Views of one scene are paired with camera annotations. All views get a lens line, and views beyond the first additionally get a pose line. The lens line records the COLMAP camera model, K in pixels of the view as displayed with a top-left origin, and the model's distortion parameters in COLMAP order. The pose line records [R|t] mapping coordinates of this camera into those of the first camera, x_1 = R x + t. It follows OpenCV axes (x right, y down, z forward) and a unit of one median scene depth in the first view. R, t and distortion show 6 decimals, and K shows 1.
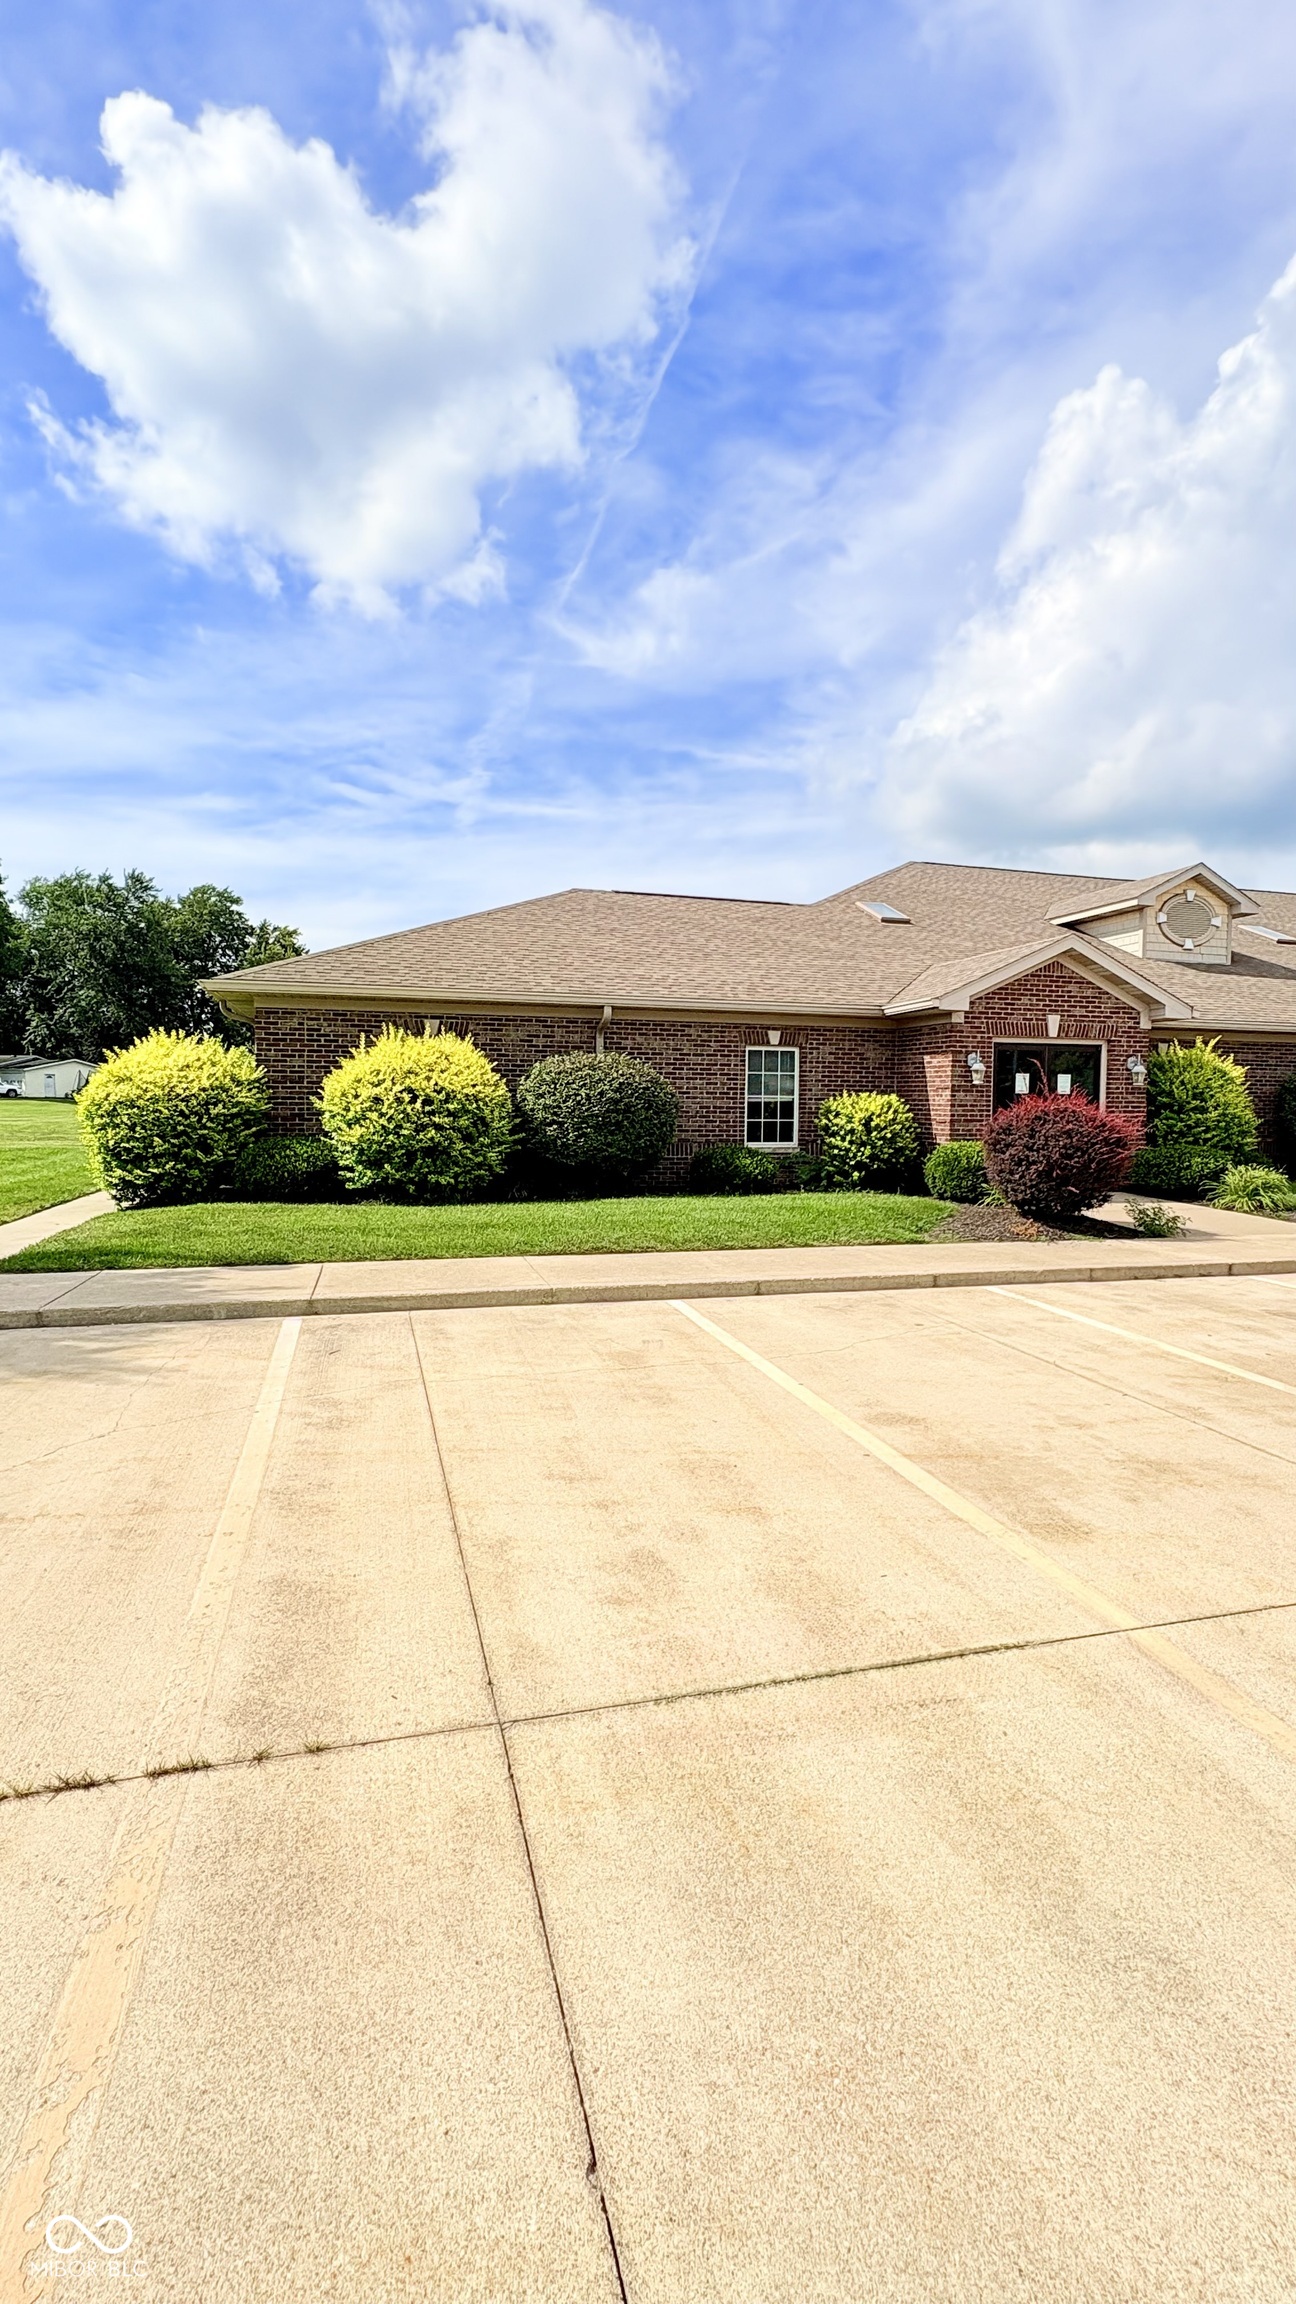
lens RADIAL K [[1017.7, 0, 650.9], [0, 1017.7, 1137.9], [0, 0, 1]] dist [0.003147, -0.000281]
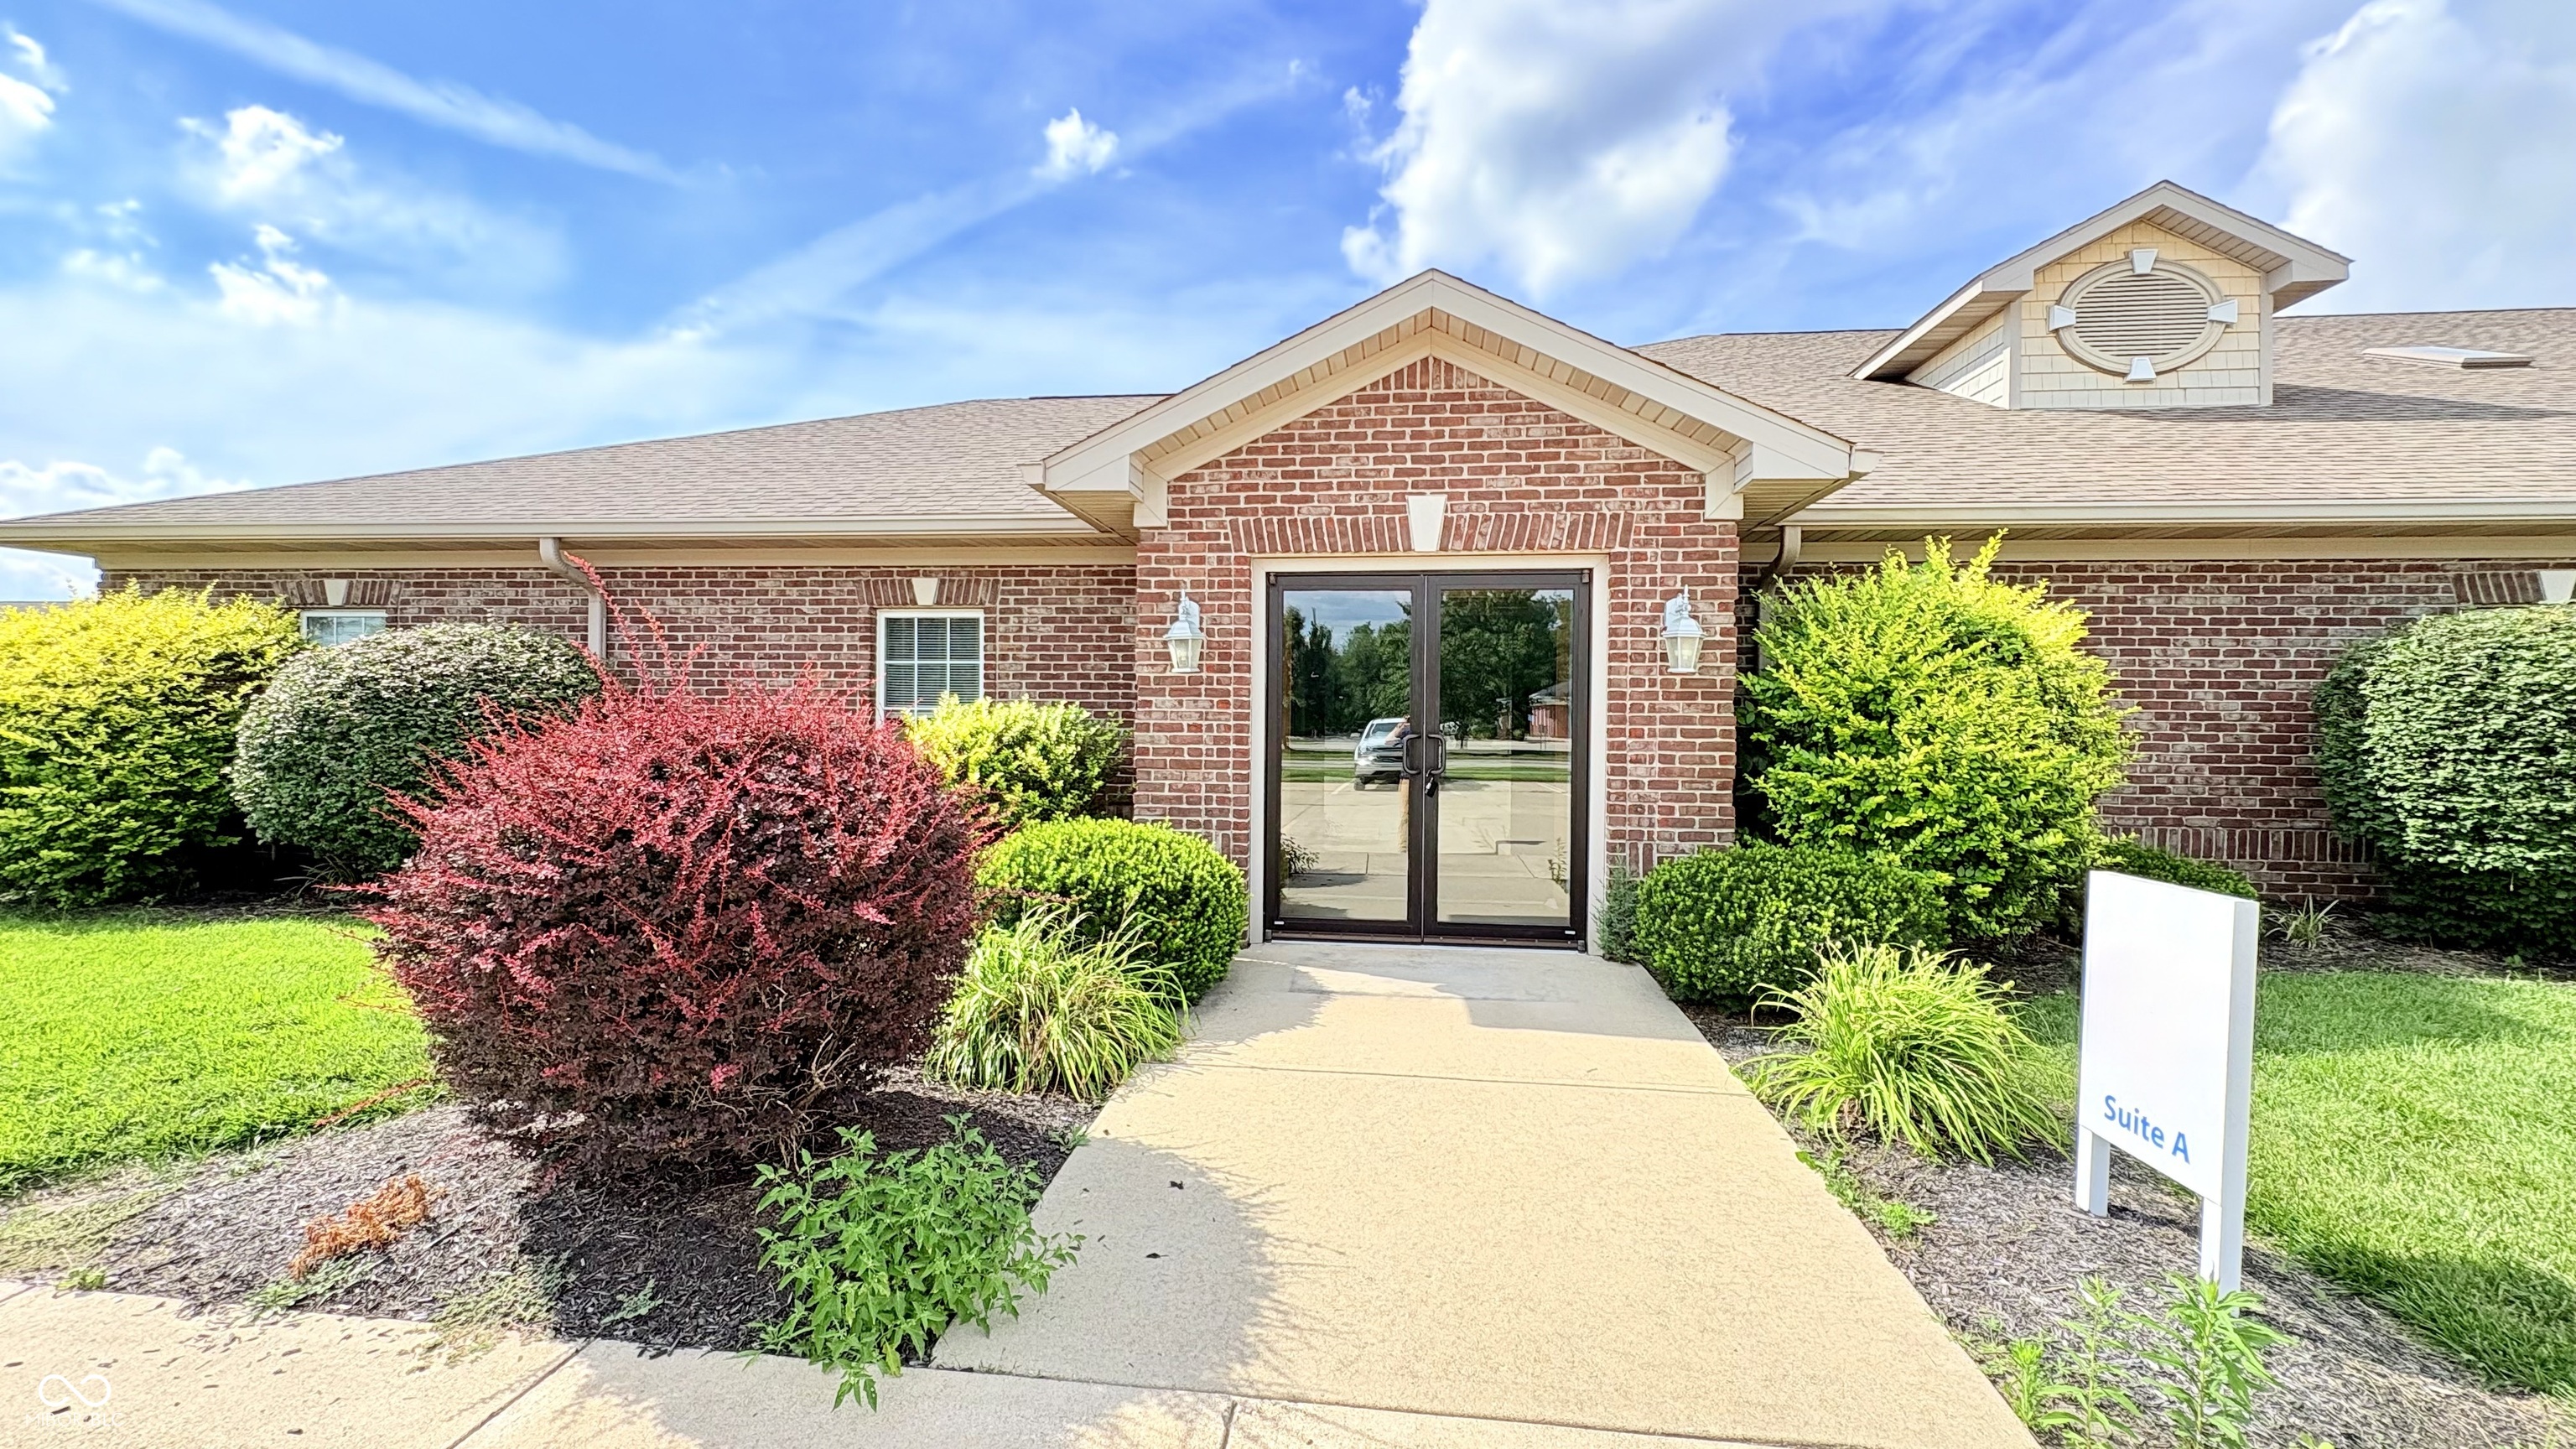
lens RADIAL K [[1026.9, 0, 1284.8], [0, 1026.9, 721.1], [0, 0, 1]] dist [-0.000409, -0.000608]
pose [[0.922315, 0.001938, -0.386434, 0.069795], [-0.015335, 0.999383, -0.031587, -0.003030], [0.386135, 0.035059, 0.921776, 0.087212]]
